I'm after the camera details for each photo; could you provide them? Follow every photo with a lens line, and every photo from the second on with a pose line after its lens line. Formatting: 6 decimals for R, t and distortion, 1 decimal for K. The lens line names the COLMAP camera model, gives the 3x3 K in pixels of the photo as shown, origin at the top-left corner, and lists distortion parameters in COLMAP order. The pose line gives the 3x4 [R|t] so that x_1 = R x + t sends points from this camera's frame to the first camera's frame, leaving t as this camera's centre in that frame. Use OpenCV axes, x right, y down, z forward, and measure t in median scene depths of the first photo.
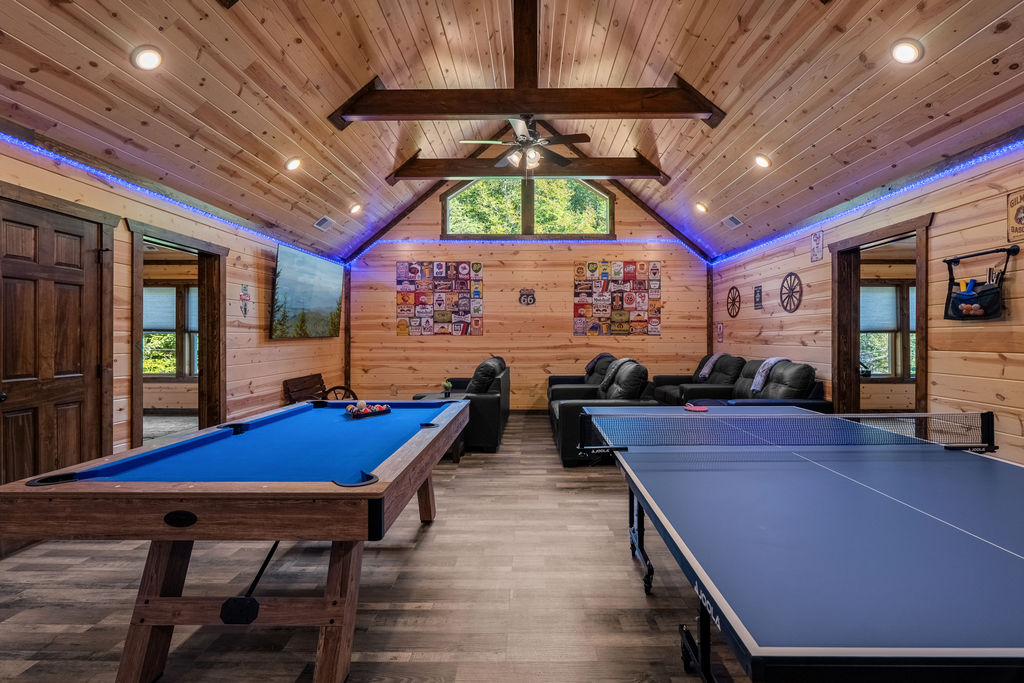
lens RADIAL K [[469.5, 0, 516.9], [0, 469.5, 337.0], [0, 0, 1]] dist [-0.003195, -0.000599]
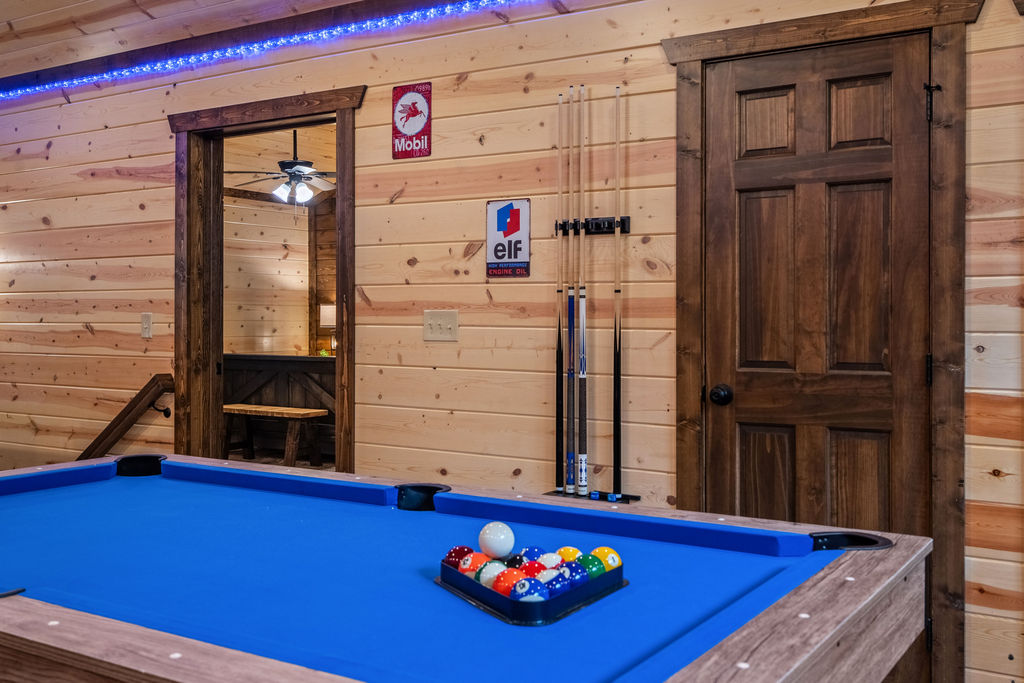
lens RADIAL K [[1023.7, 0, 513.8], [0, 1023.7, 335.3], [0, 0, 1]] dist [0.006414, 0.000000]
pose [[-0.521581, -0.001203, -0.853201, 0.050612], [-0.008063, 0.999961, 0.003518, 0.017595], [0.853164, 0.008714, -0.521570, 0.507315]]
